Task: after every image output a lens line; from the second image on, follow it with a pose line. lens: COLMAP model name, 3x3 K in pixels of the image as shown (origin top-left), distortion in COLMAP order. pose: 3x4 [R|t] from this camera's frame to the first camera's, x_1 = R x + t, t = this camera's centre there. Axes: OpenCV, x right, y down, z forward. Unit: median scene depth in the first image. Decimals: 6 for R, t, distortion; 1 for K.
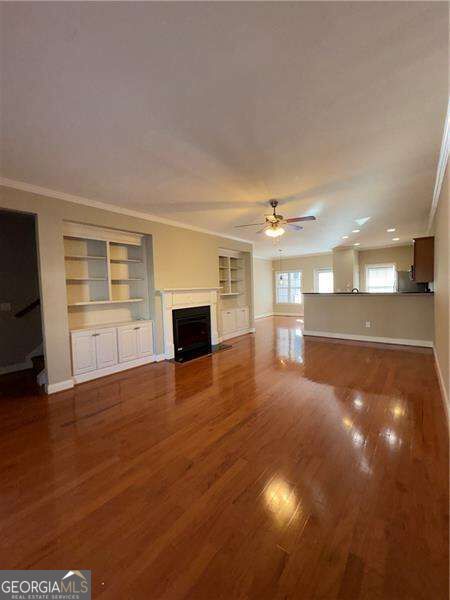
lens RADIAL K [[240.2, 0, 221.2], [0, 240.2, 298.5], [0, 0, 1]] dist [-0.001096, 0.000273]
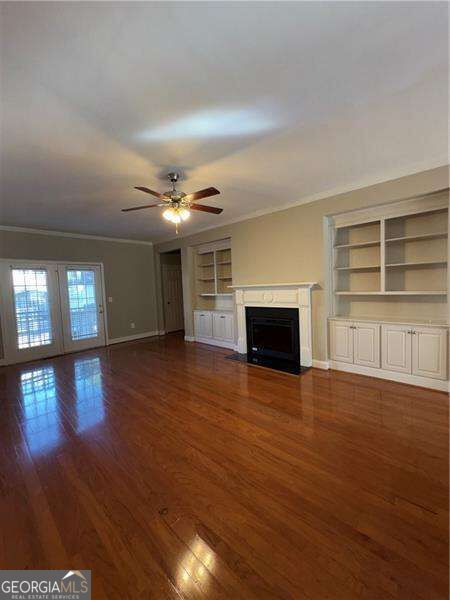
lens RADIAL K [[240.2, 0, 221.3], [0, 240.2, 300.7], [0, 0, 1]] dist [-0.001096, 0.000273]
pose [[-0.075272, 0.091035, -0.992999, 0.744302], [-0.002696, 0.995802, 0.091497, -0.063800], [0.997159, 0.009564, -0.074710, 0.913531]]
